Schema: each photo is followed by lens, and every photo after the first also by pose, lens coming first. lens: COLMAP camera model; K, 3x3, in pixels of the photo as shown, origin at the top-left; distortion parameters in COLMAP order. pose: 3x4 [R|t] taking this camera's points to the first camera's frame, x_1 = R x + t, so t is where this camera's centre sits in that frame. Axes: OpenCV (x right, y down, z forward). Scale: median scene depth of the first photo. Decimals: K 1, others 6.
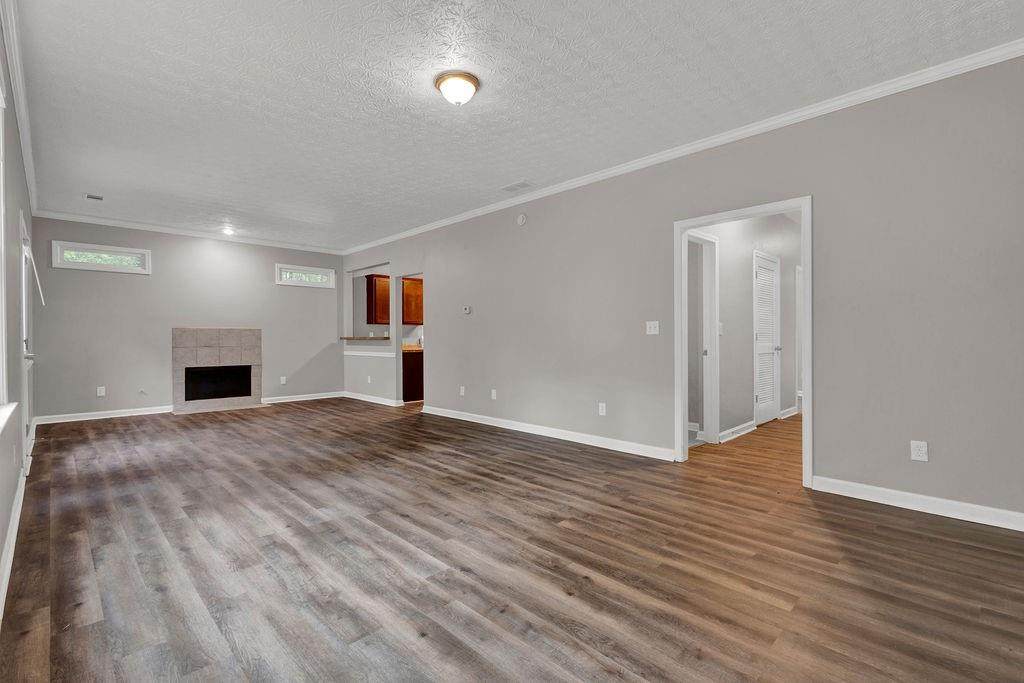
lens RADIAL K [[470.7, 0, 507.9], [0, 470.7, 340.4], [0, 0, 1]] dist [0.011409, 0.000493]
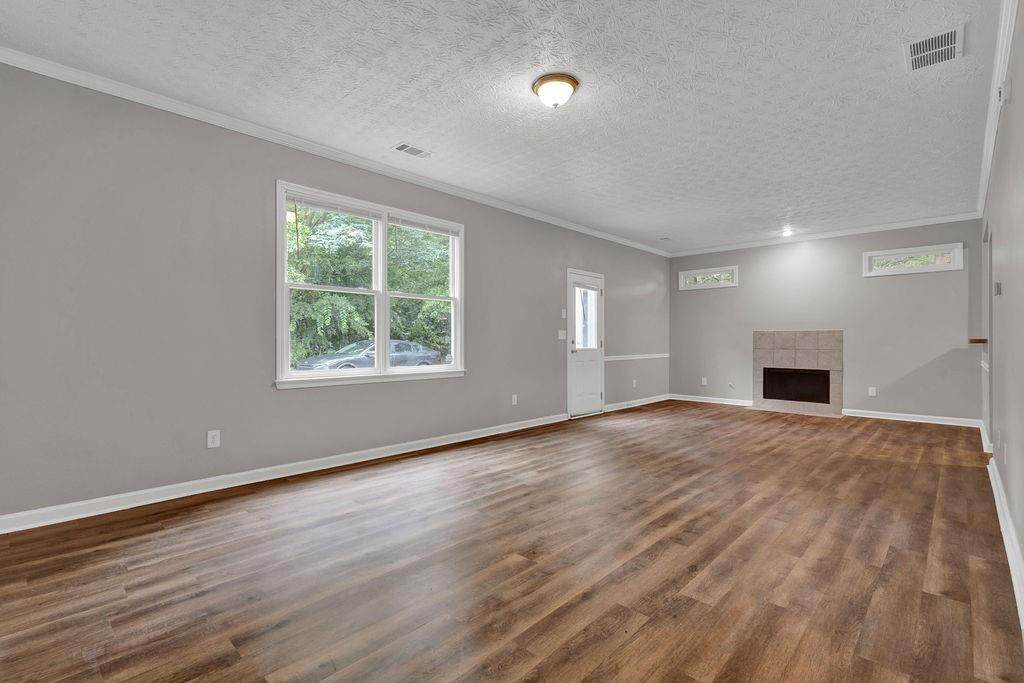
lens RADIAL K [[470.7, 0, 503.5], [0, 470.7, 339.4], [0, 0, 1]] dist [0.011409, 0.000493]
pose [[0.031917, -0.001153, -0.999490, 0.381065], [-0.006419, 0.999978, -0.001358, -0.002127], [0.999470, 0.006459, 0.031909, 0.370725]]
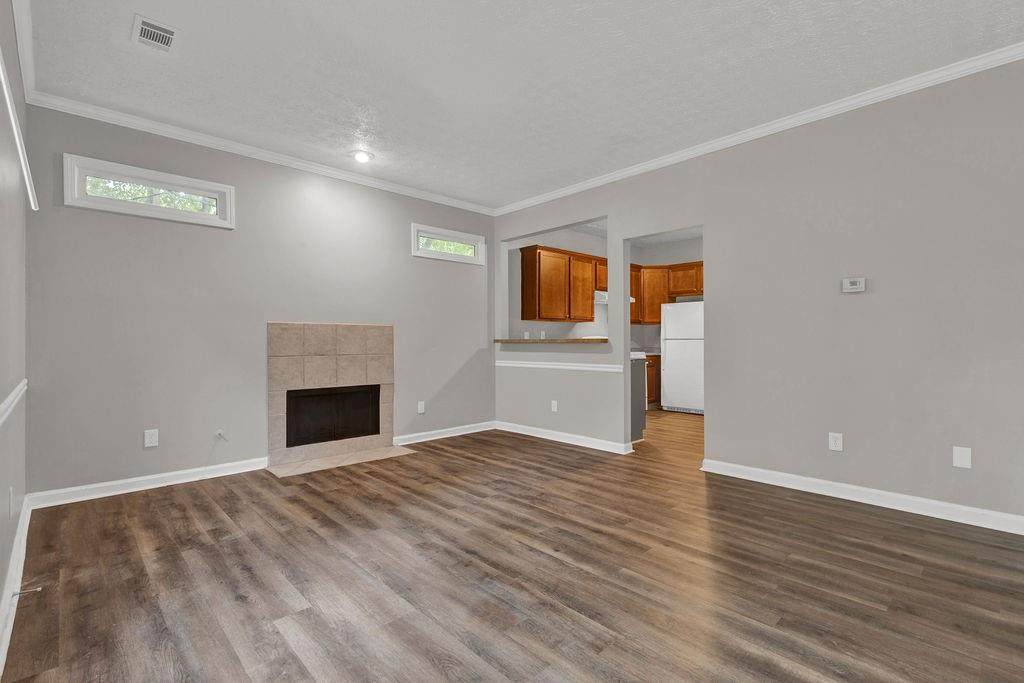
lens RADIAL K [[470.7, 0, 507.4], [0, 470.7, 340.8], [0, 0, 1]] dist [0.011409, 0.000493]
pose [[0.999931, 0.000255, -0.011716, -0.402024], [-0.000314, 0.999987, -0.005064, -0.001510], [0.011715, 0.005067, 0.999919, 0.418536]]
